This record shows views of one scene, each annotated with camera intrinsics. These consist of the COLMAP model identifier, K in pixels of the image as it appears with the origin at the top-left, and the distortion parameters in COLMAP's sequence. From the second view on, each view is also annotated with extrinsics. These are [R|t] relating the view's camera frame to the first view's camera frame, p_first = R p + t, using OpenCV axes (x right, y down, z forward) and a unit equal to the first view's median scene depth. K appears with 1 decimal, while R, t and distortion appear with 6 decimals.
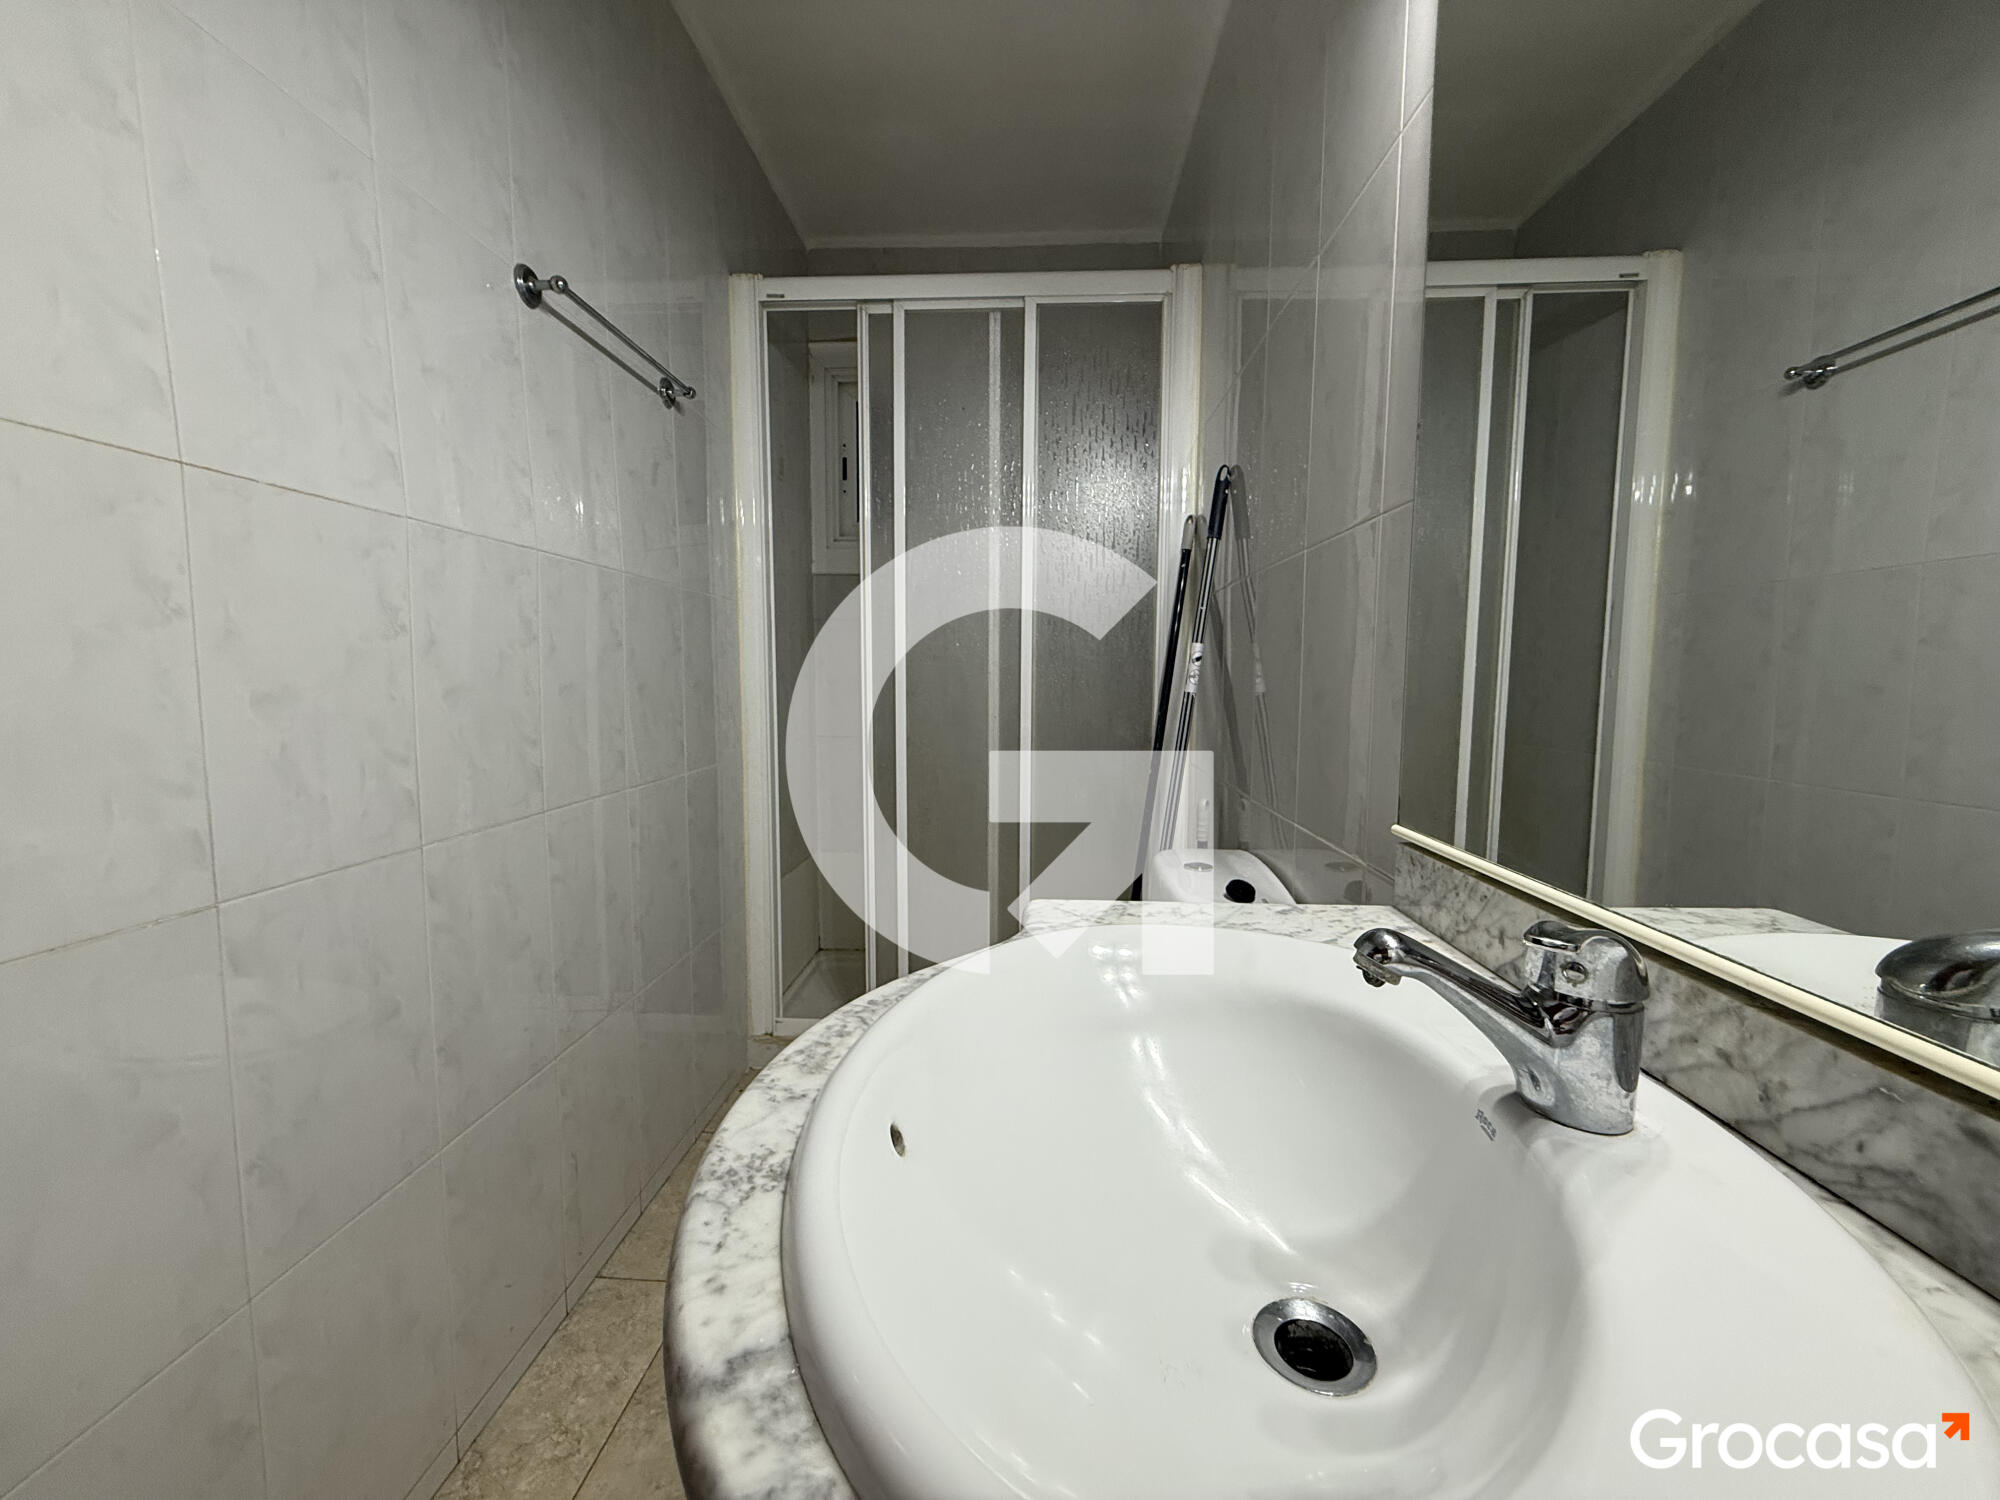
lens RADIAL K [[798.4, 0, 995.8], [0, 798.4, 751.1], [0, 0, 1]] dist [-0.001526, 0.000220]
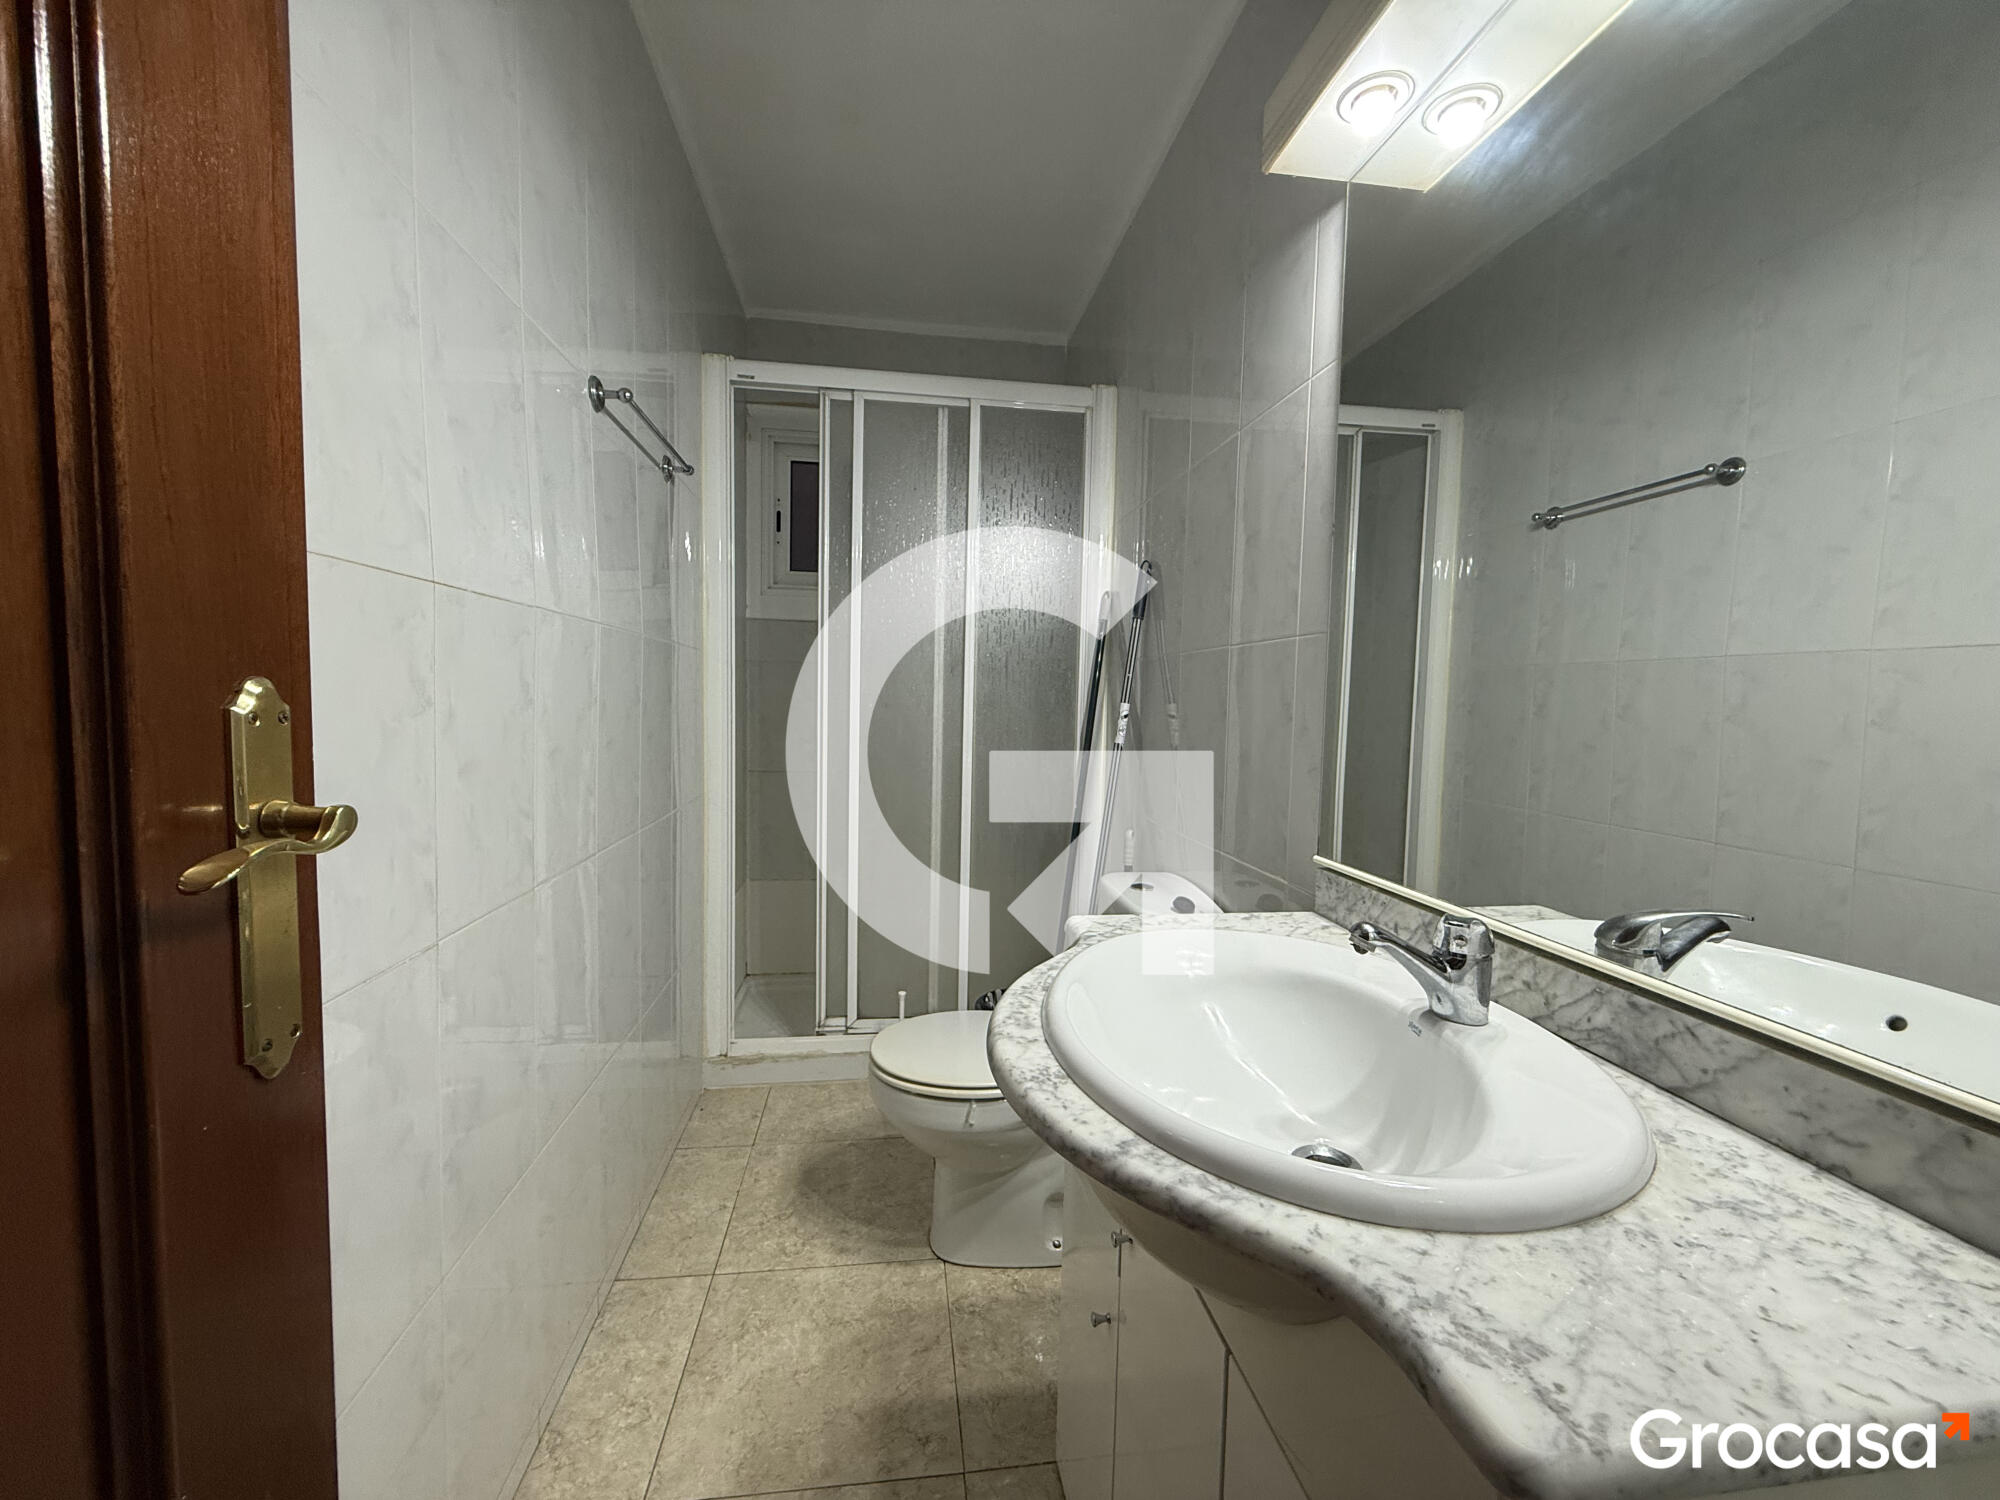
lens RADIAL K [[798.4, 0, 995.3], [0, 798.4, 750.3], [0, 0, 1]] dist [-0.001526, 0.000220]
pose [[0.981717, 0.005290, 0.190274, -0.237673], [-0.000156, 0.999636, -0.026990, -0.040745], [-0.190347, 0.026467, 0.981360, -0.217844]]
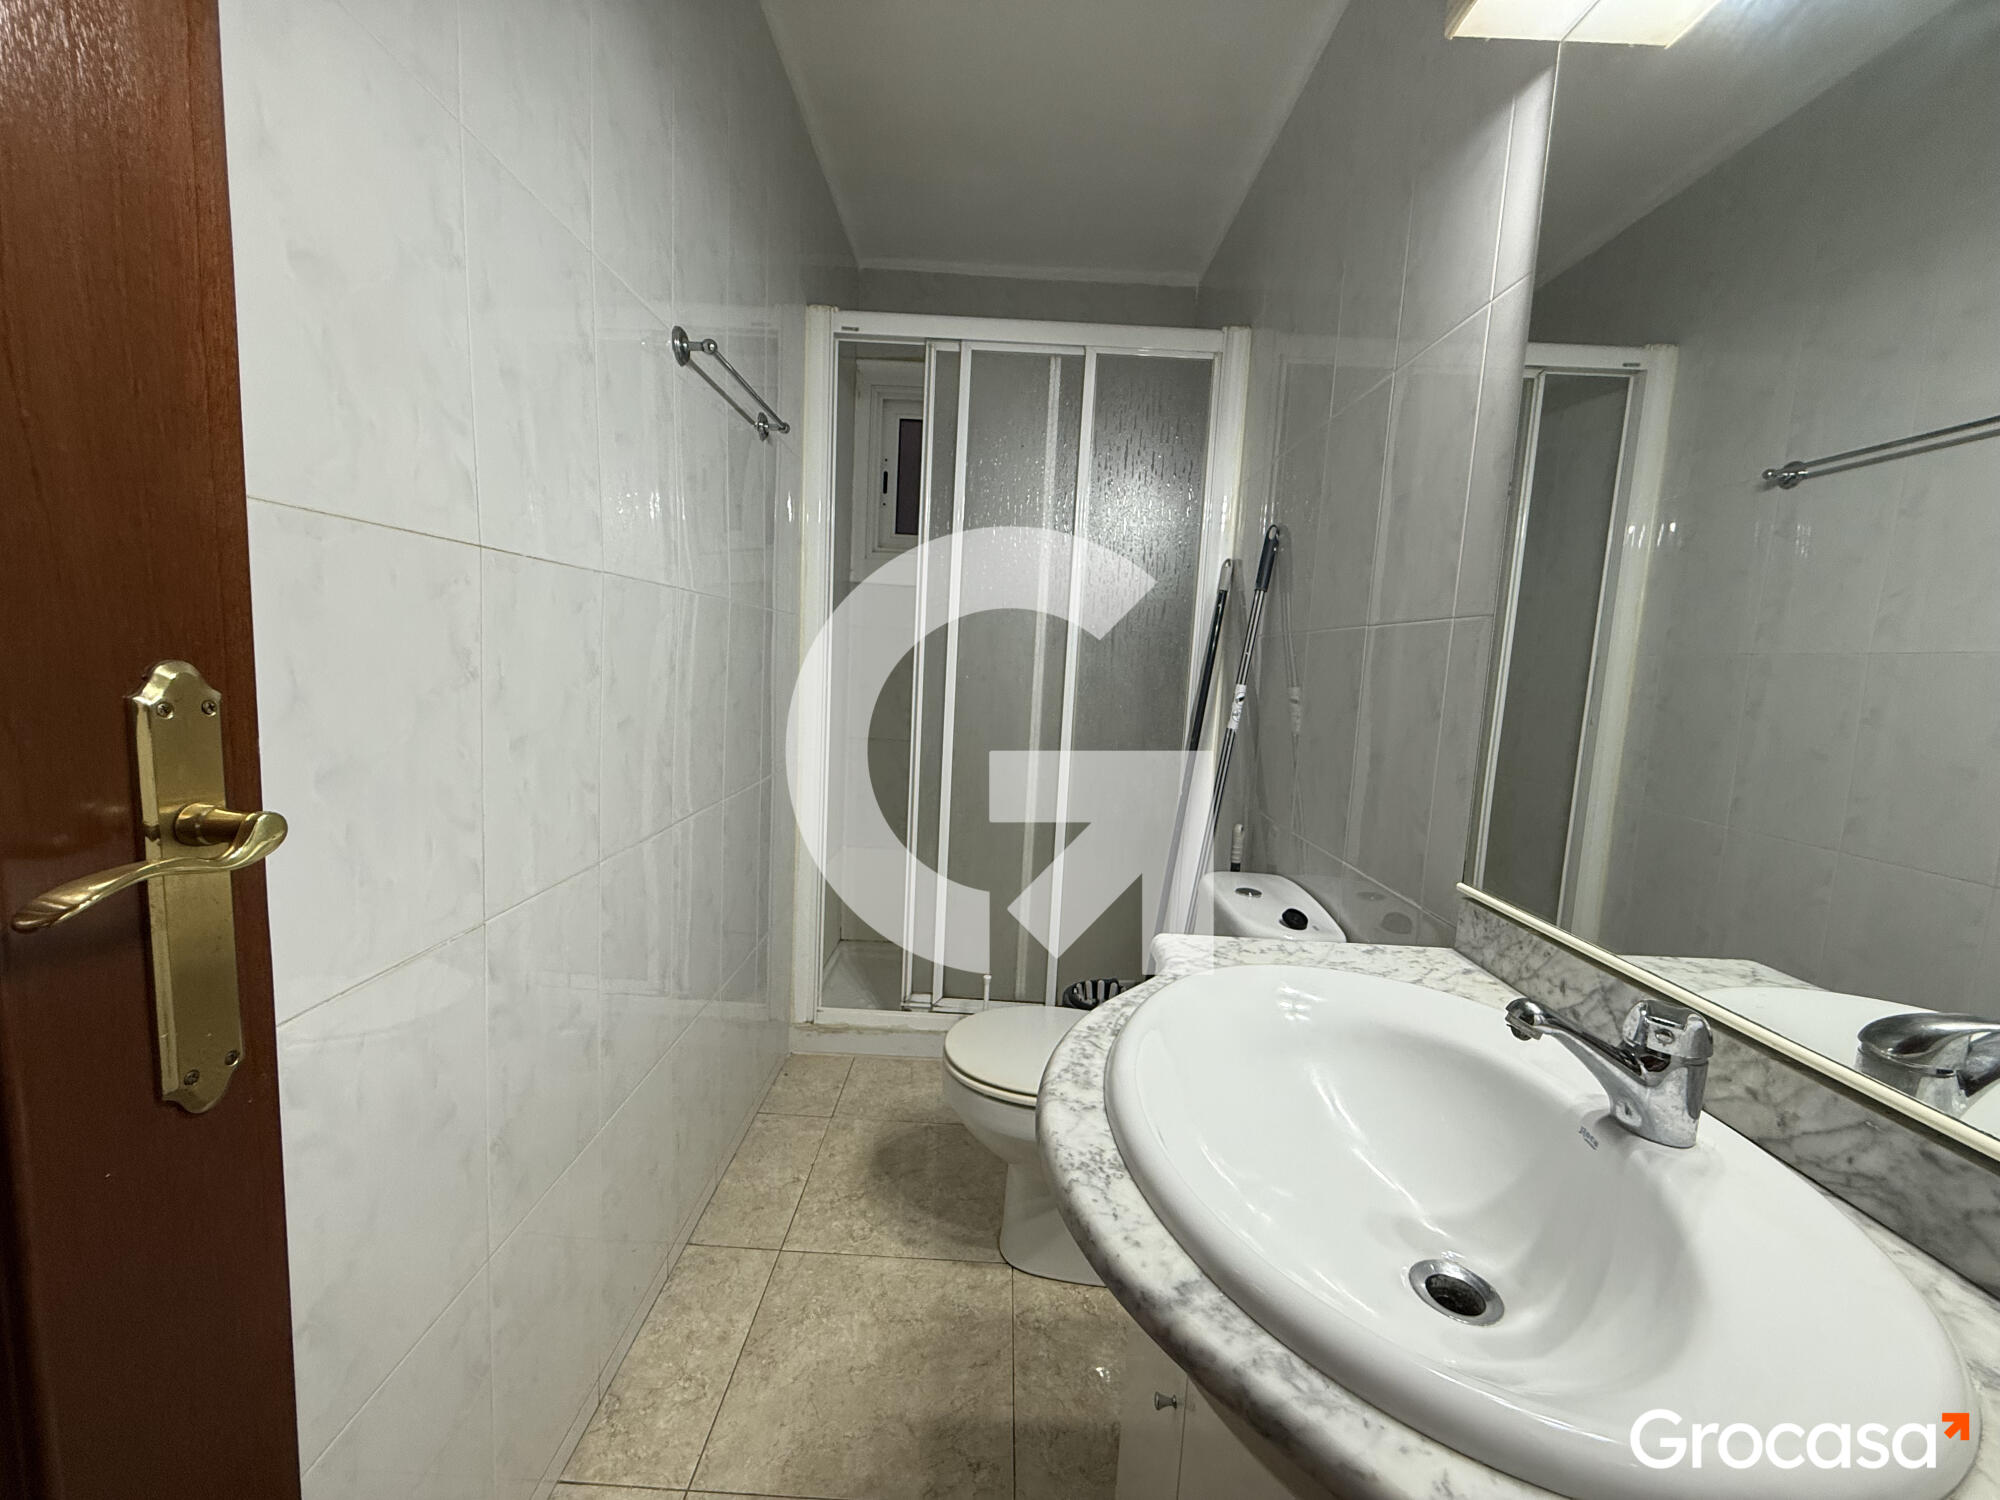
lens RADIAL K [[798.4, 0, 994.5], [0, 798.4, 749.9], [0, 0, 1]] dist [-0.001526, 0.000220]
pose [[0.997951, 0.041320, 0.048856, -0.187677], [-0.042308, 0.998917, 0.019373, -0.070535], [-0.048002, -0.021401, 0.998618, -0.120752]]
